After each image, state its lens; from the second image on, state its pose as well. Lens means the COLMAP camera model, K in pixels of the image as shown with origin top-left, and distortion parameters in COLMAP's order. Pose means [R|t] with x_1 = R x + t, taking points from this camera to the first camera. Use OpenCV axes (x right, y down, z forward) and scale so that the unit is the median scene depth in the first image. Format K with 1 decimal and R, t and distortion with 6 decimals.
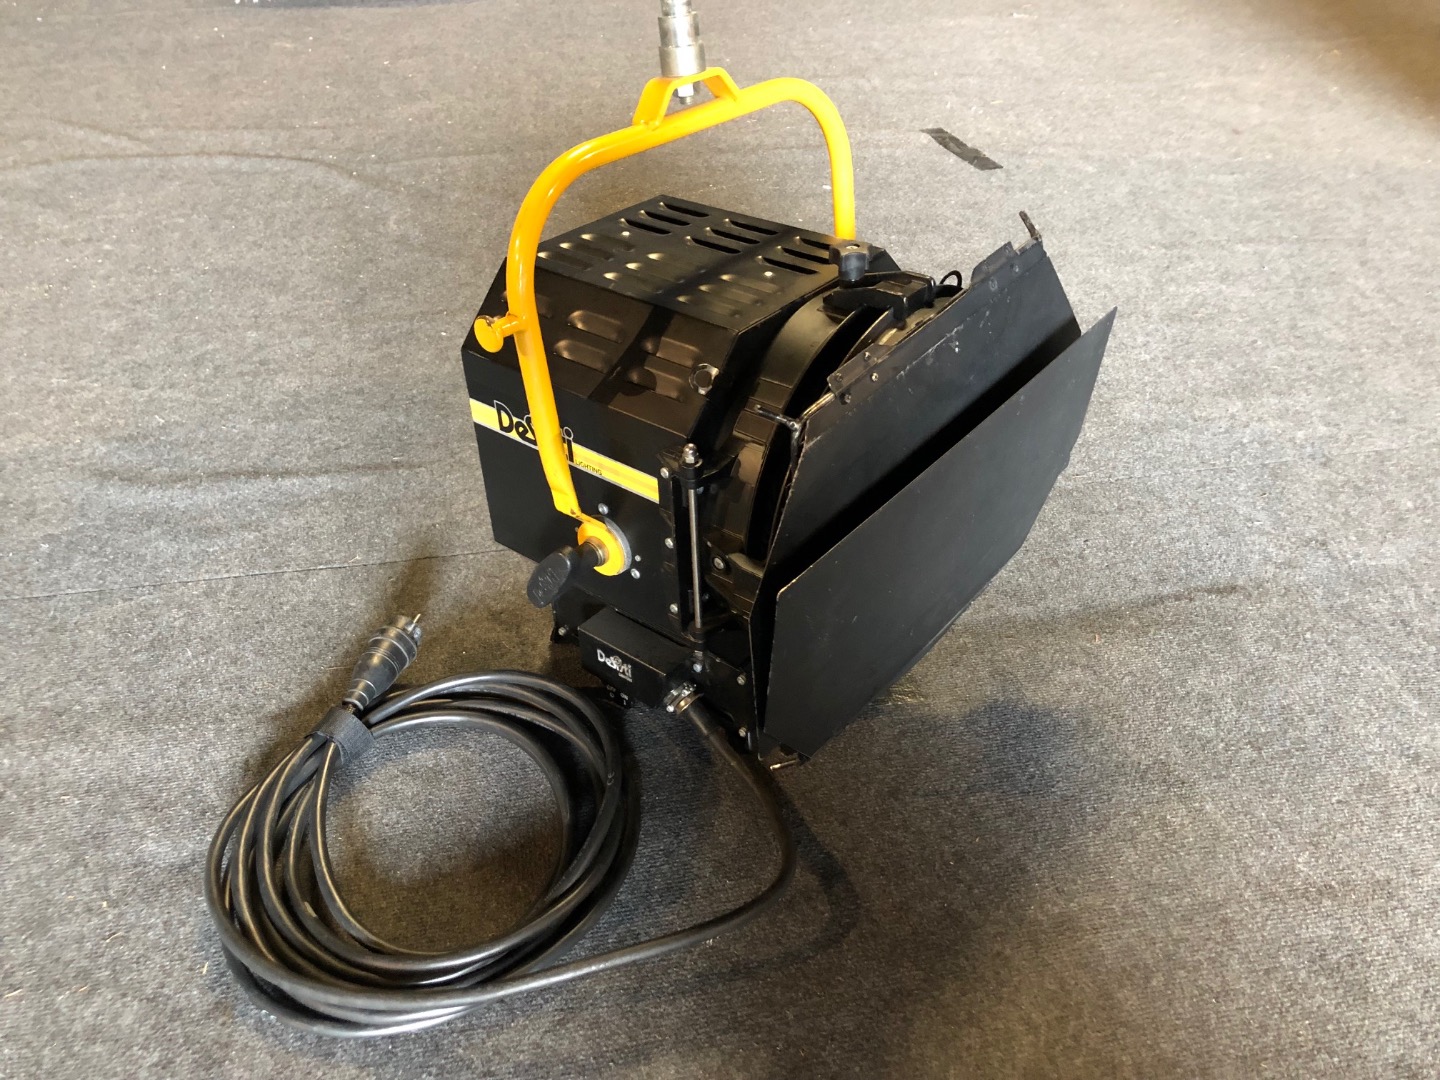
lens RADIAL K [[1200.0, 0, 720.0], [0, 1200.0, 540.0], [0, 0, 1]] dist [0.004694, -0.007829]
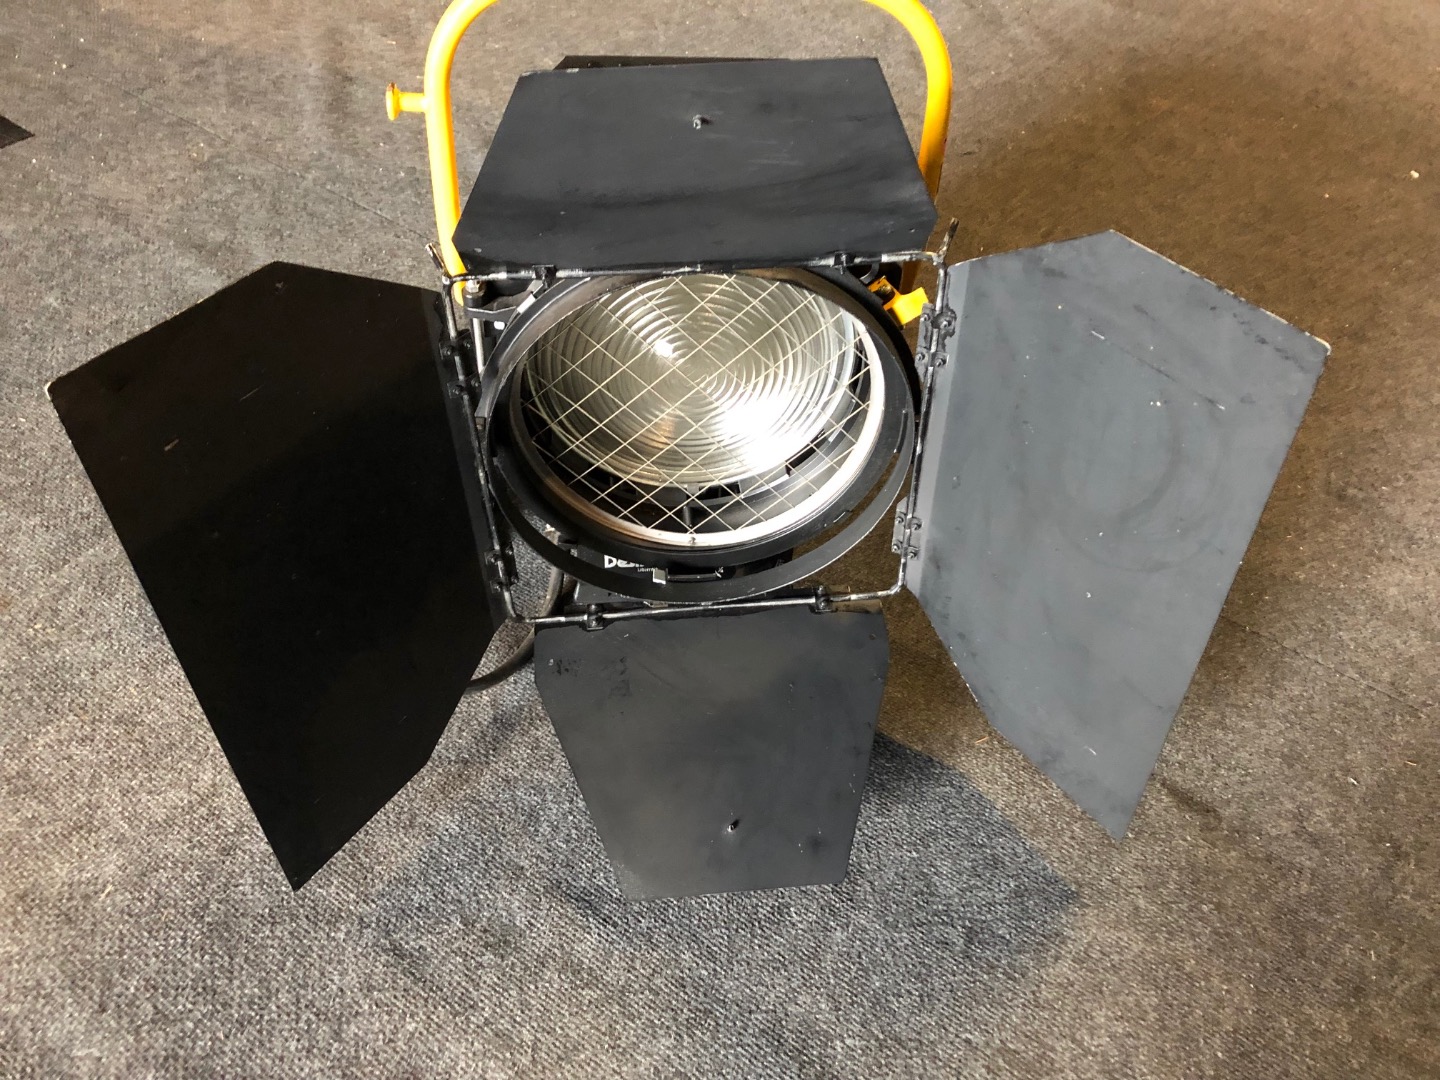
lens RADIAL K [[1200.0, 0, 720.0], [0, 1200.0, 540.0], [0, 0, 1]] dist [0.004694, -0.007829]
pose [[0.685146, 0.536320, -0.492886, 0.552447], [-0.455843, 0.843482, 0.284157, -0.204030], [0.568140, 0.029989, 0.822385, 0.193234]]
